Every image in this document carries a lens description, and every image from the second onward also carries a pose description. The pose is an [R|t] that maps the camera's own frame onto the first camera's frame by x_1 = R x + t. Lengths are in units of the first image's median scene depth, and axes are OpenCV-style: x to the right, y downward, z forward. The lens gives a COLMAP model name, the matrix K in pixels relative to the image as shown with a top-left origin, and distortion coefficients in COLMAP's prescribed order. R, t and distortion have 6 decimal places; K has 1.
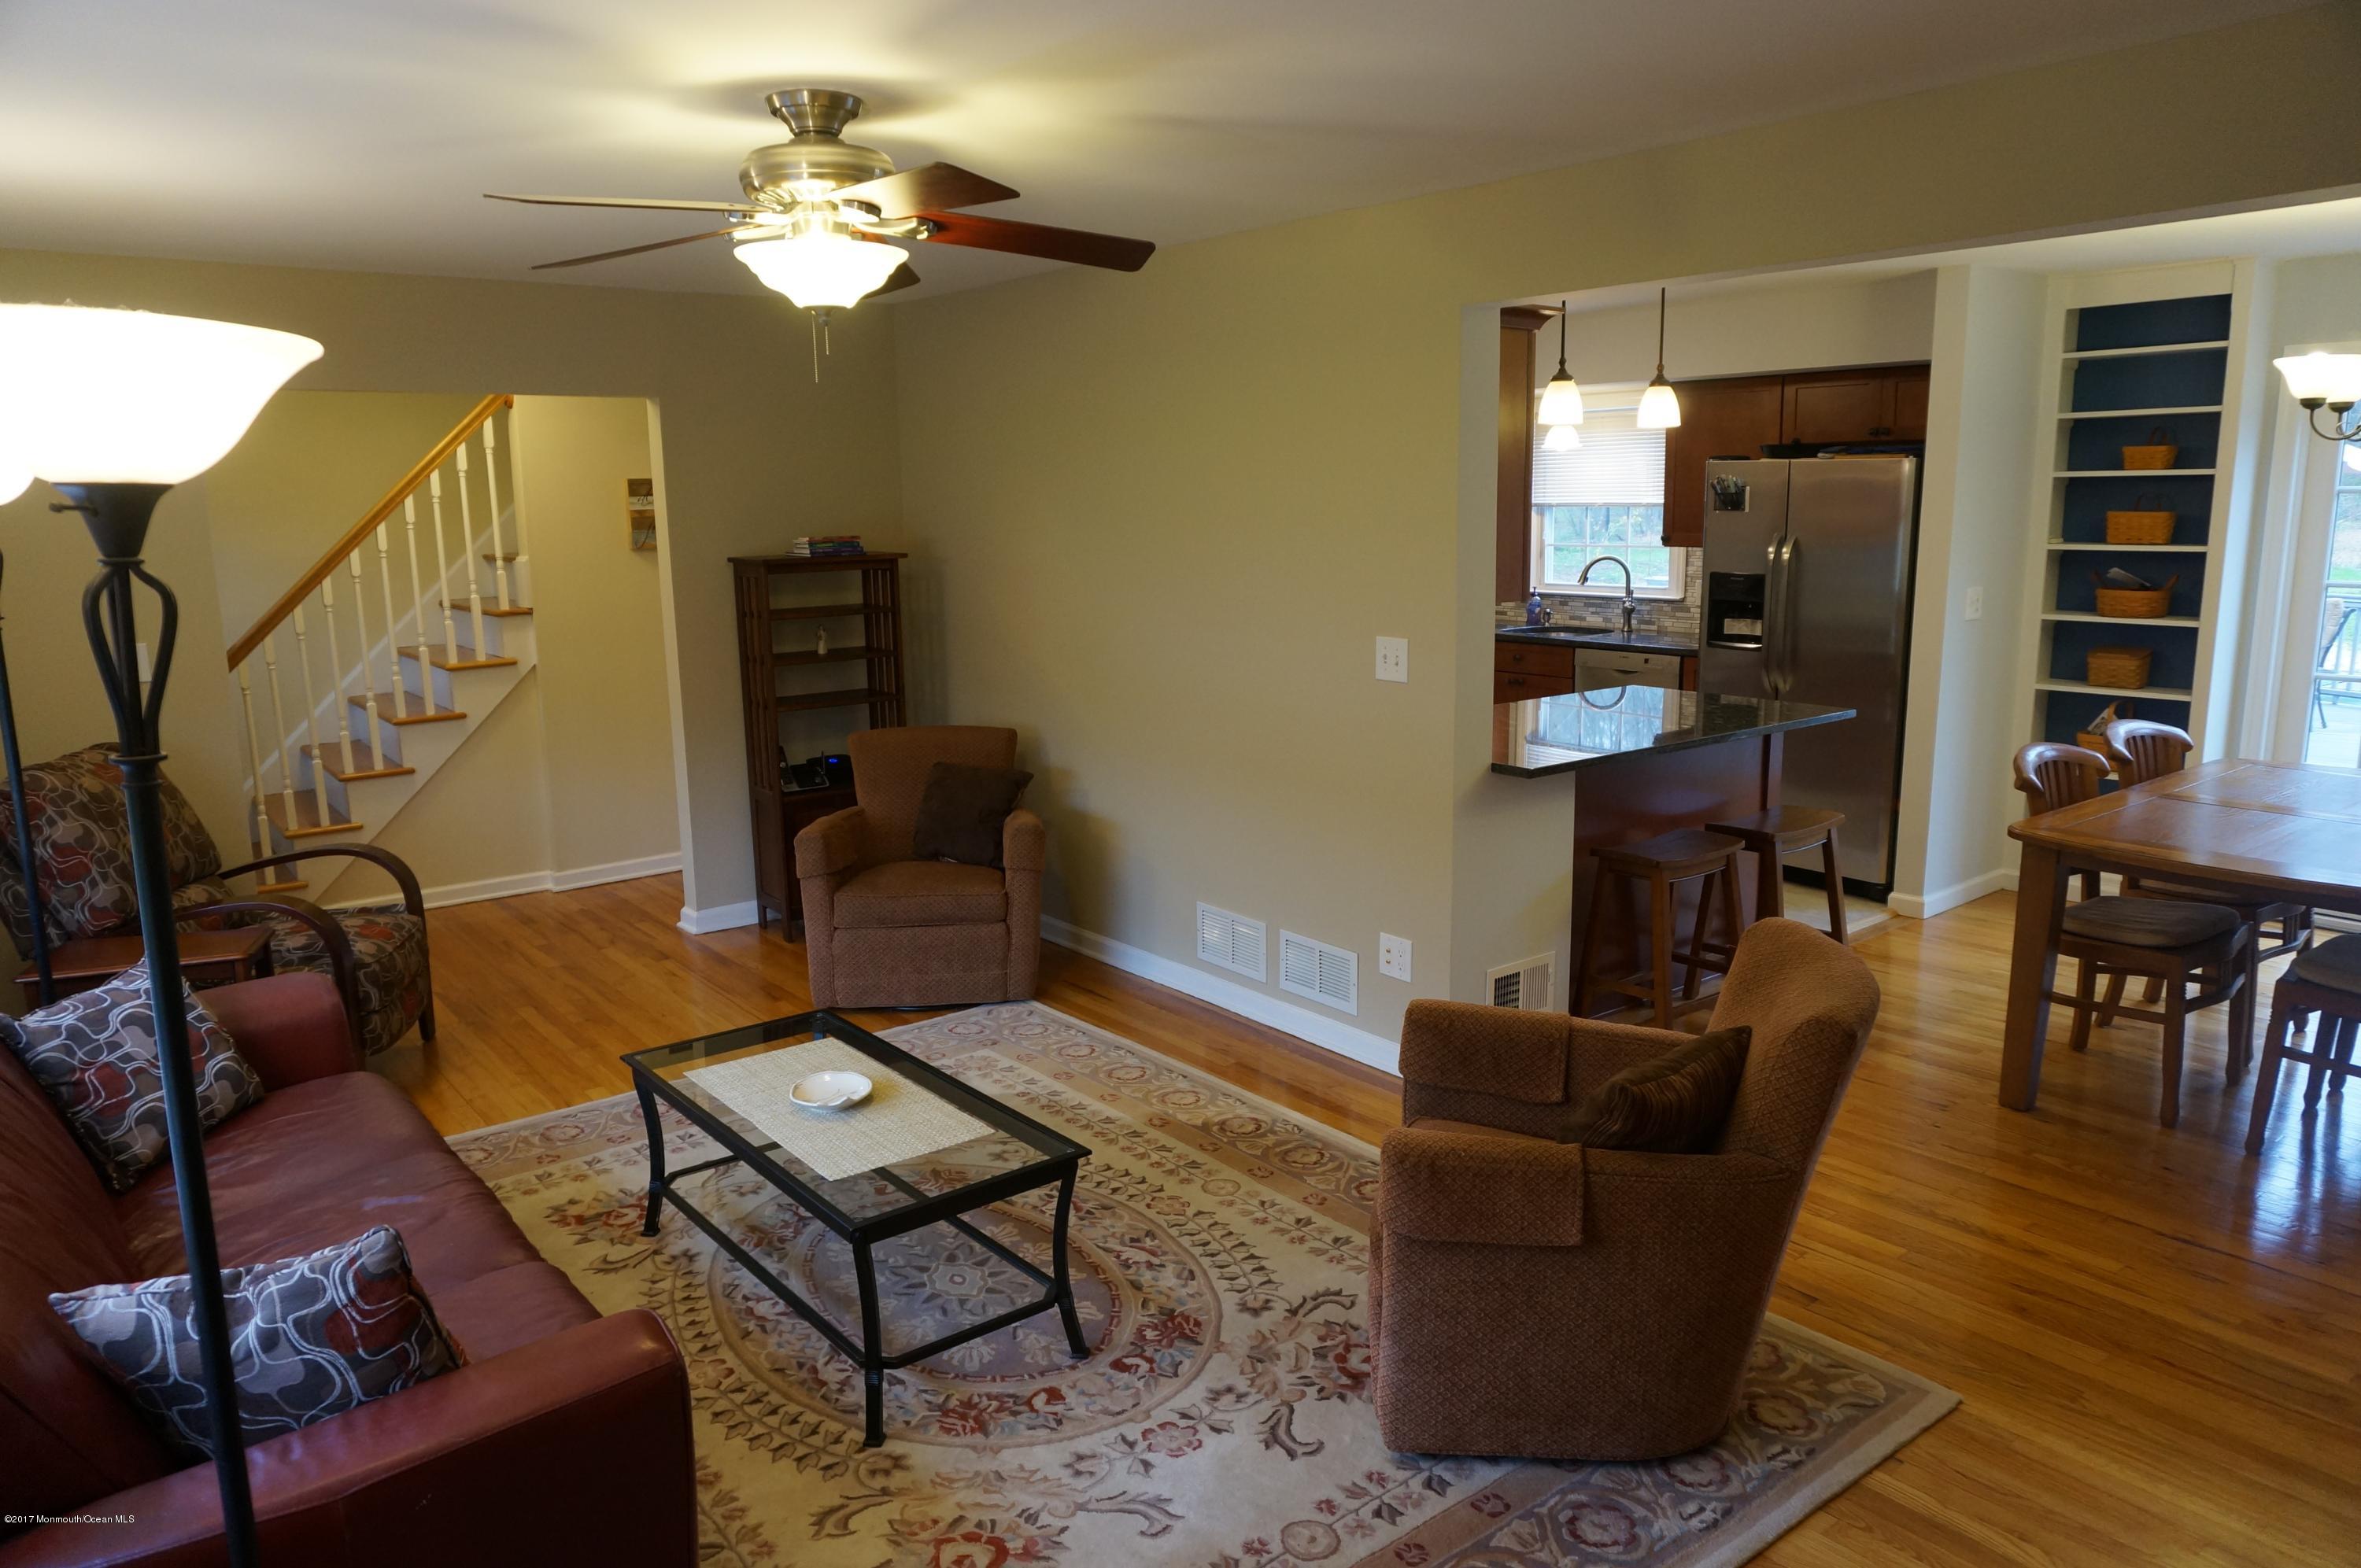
lens RADIAL K [[1556.1, 0, 1178.1], [0, 1556.1, 797.4], [0, 0, 1]] dist [-0.029668, -0.001207]
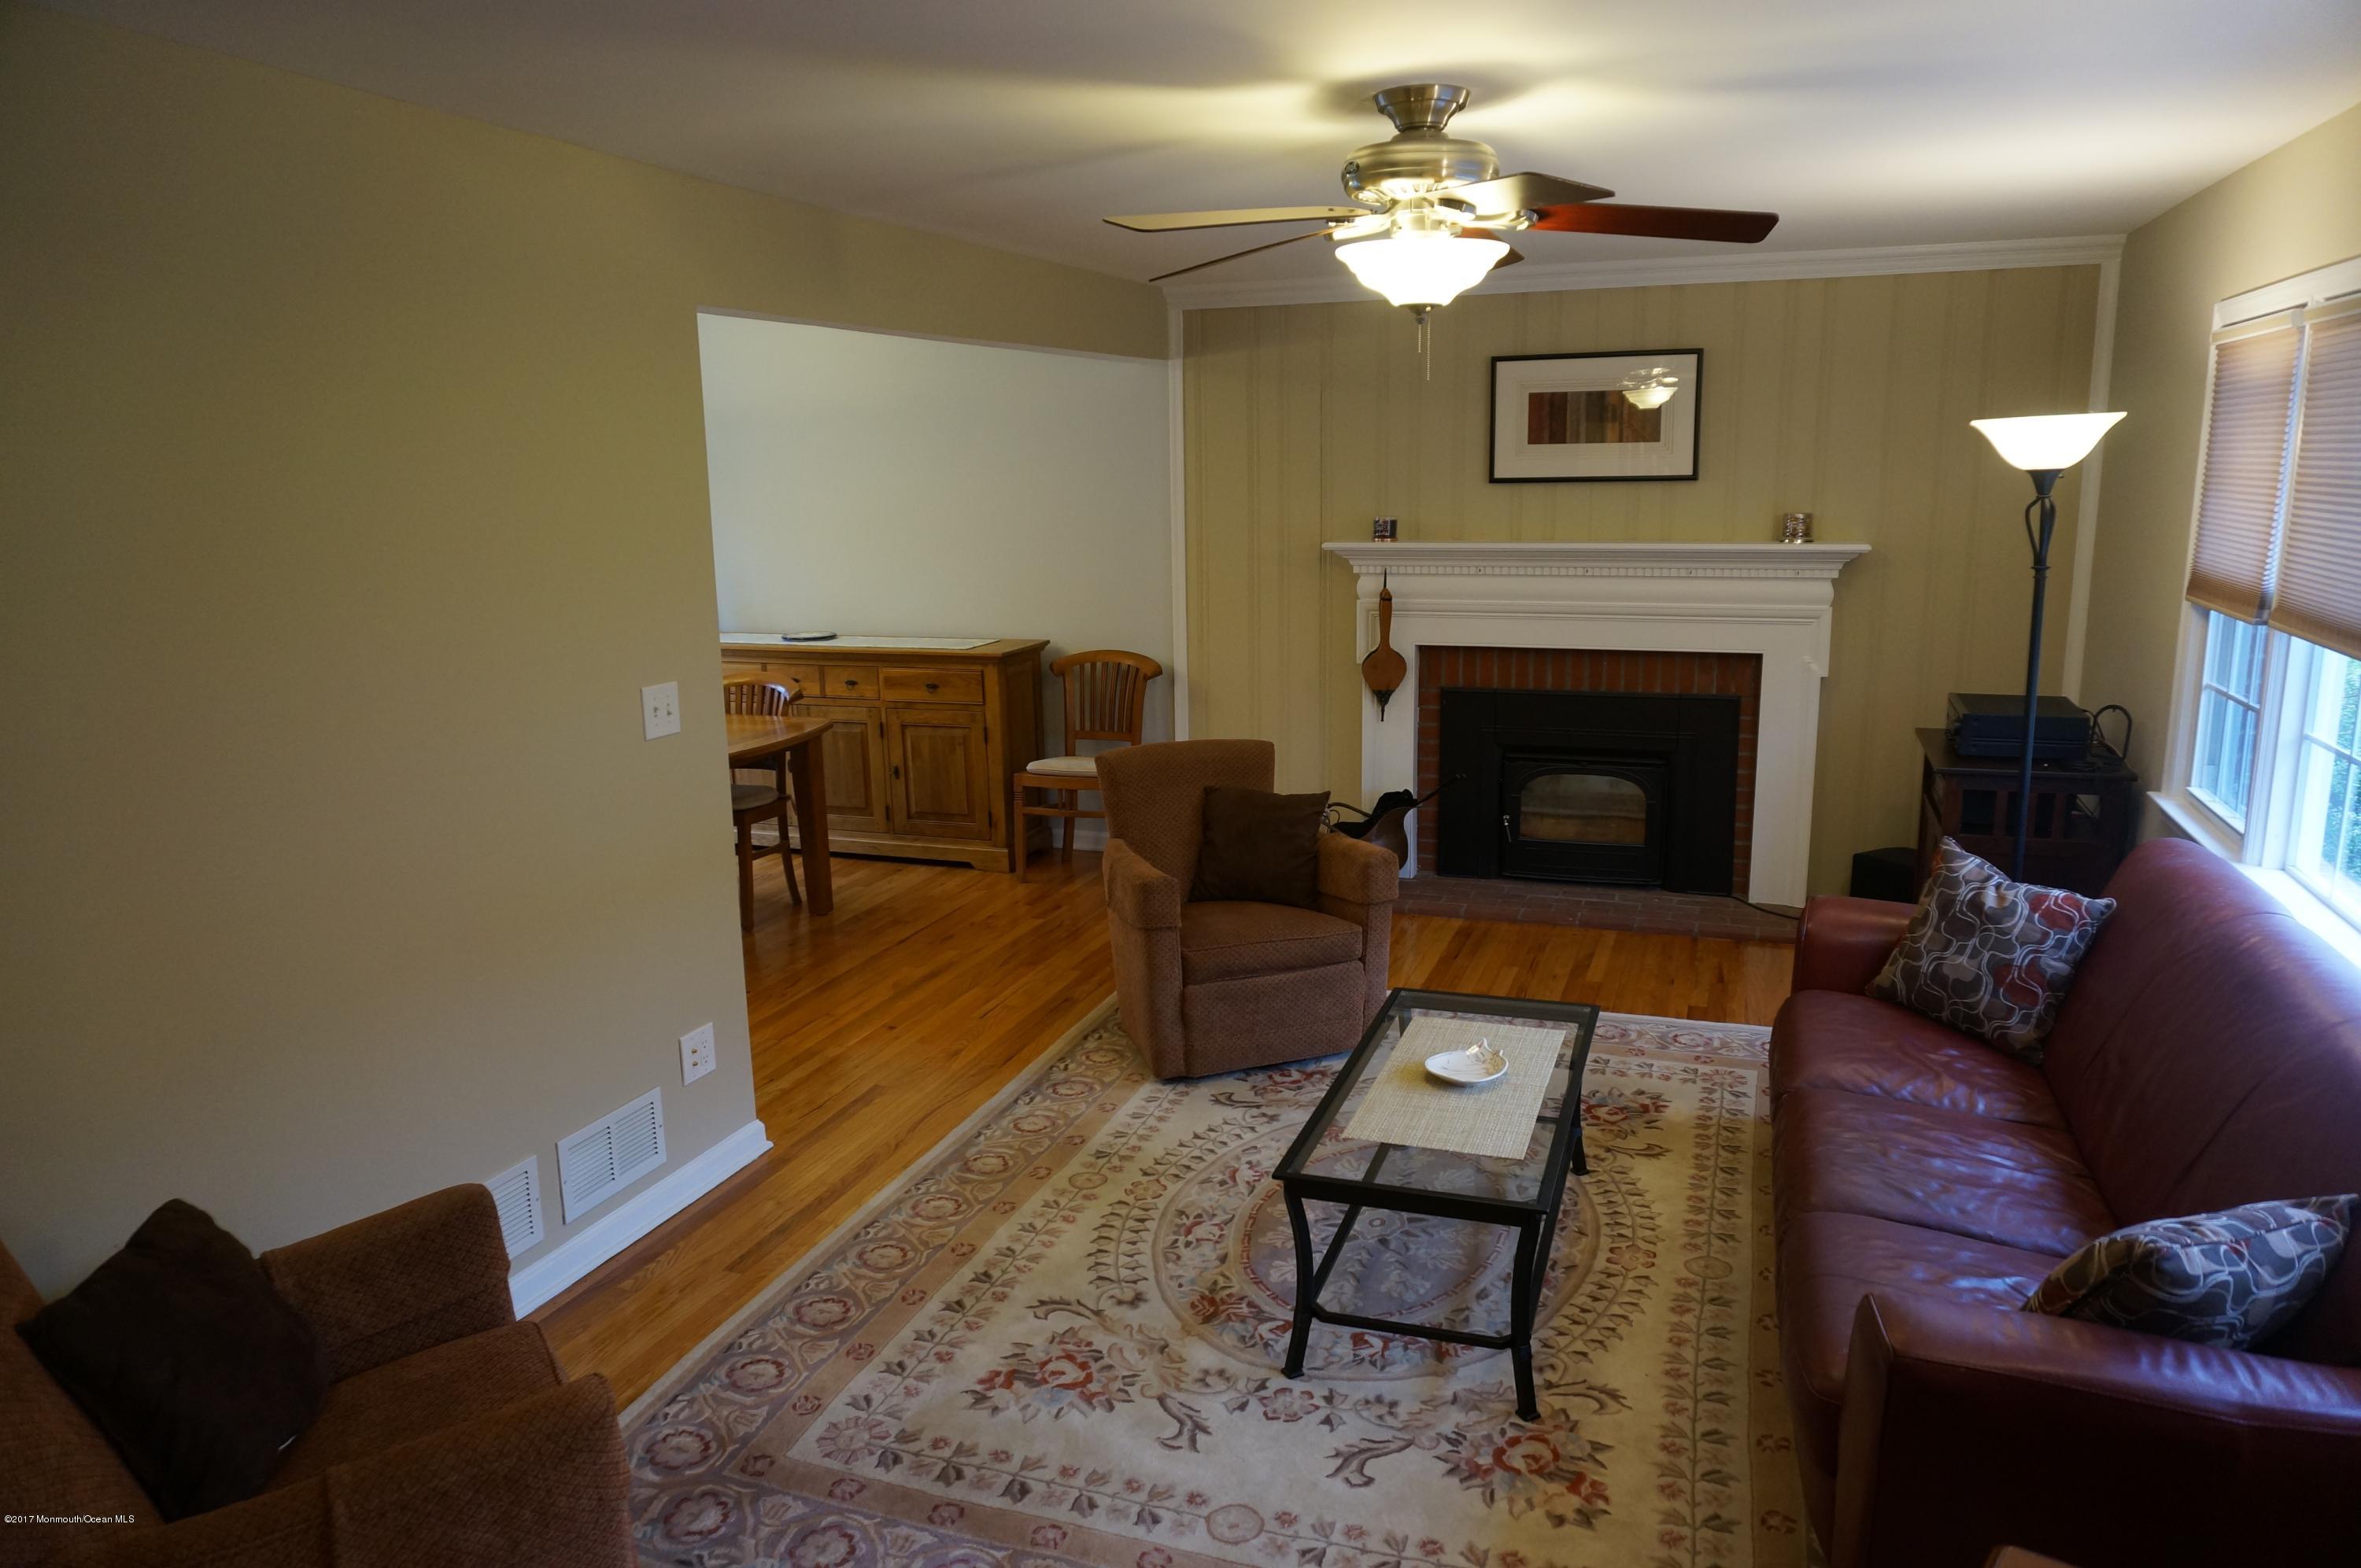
lens RADIAL K [[1556.1, 0, 1187.8], [0, 1556.1, 785.2], [0, 0, 1]] dist [-0.029668, -0.001207]
pose [[-0.523022, -0.150788, 0.838875, -0.746828], [0.186476, 0.940137, 0.285254, -0.246347], [-0.831670, 0.305624, -0.463594, 1.214590]]
